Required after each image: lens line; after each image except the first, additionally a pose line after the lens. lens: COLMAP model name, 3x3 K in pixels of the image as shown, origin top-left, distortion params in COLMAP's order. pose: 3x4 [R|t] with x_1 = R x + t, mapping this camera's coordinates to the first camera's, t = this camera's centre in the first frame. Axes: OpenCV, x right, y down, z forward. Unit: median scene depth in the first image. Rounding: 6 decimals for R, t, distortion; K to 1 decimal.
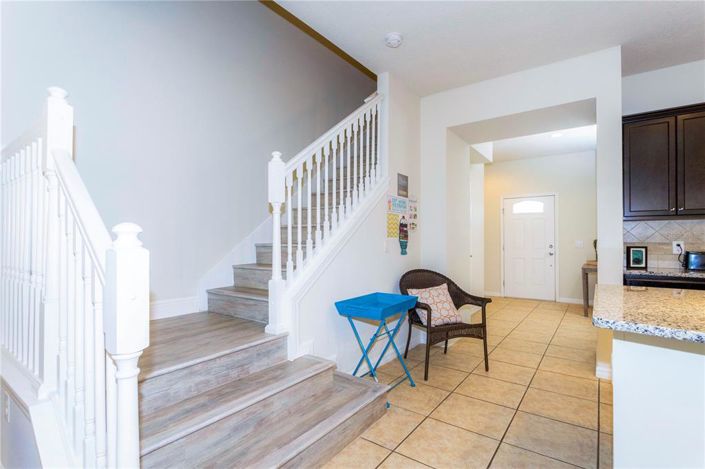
lens RADIAL K [[342.9, 0, 352.5], [0, 342.9, 234.5], [0, 0, 1]] dist [-0.002121, -0.000190]
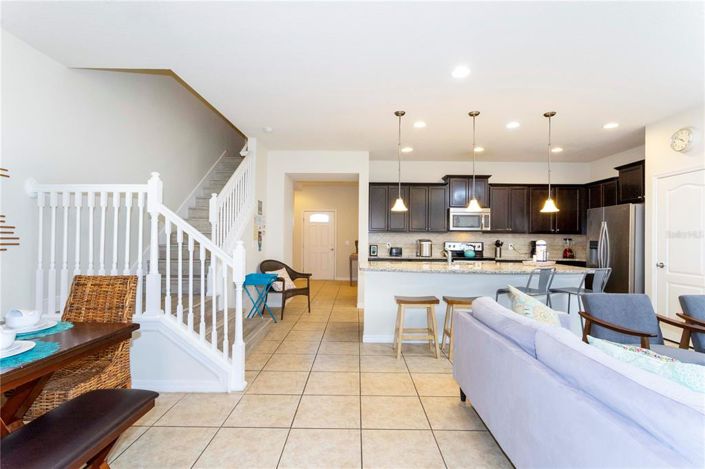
lens RADIAL K [[333.6, 0, 352.5], [0, 333.6, 234.5], [0, 0, 1]] dist [0.000429, 0.000510]
pose [[0.816389, 0.012545, 0.577367, -0.434323], [-0.016357, 0.999865, 0.001403, -0.029742], [-0.577271, -0.010590, 0.816484, -0.566171]]
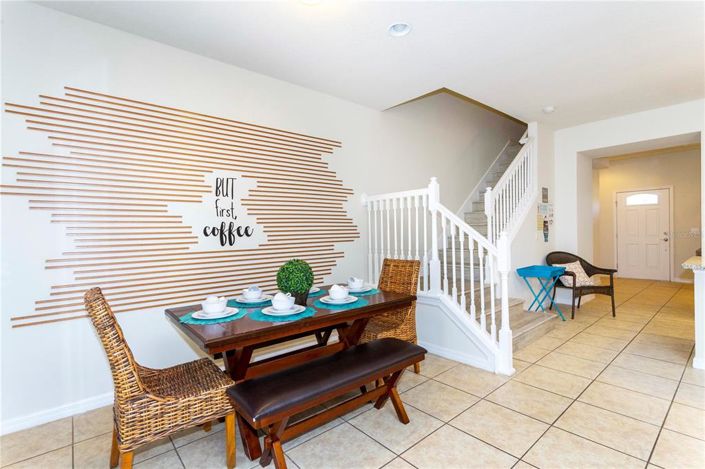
lens RADIAL K [[333.6, 0, 352.5], [0, 333.6, 234.5], [0, 0, 1]] dist [0.000429, 0.000510]
pose [[0.972921, -0.018385, -0.230404, -0.365469], [0.024956, 0.999360, 0.025638, -0.033540], [0.229785, -0.030694, 0.972757, -0.655641]]
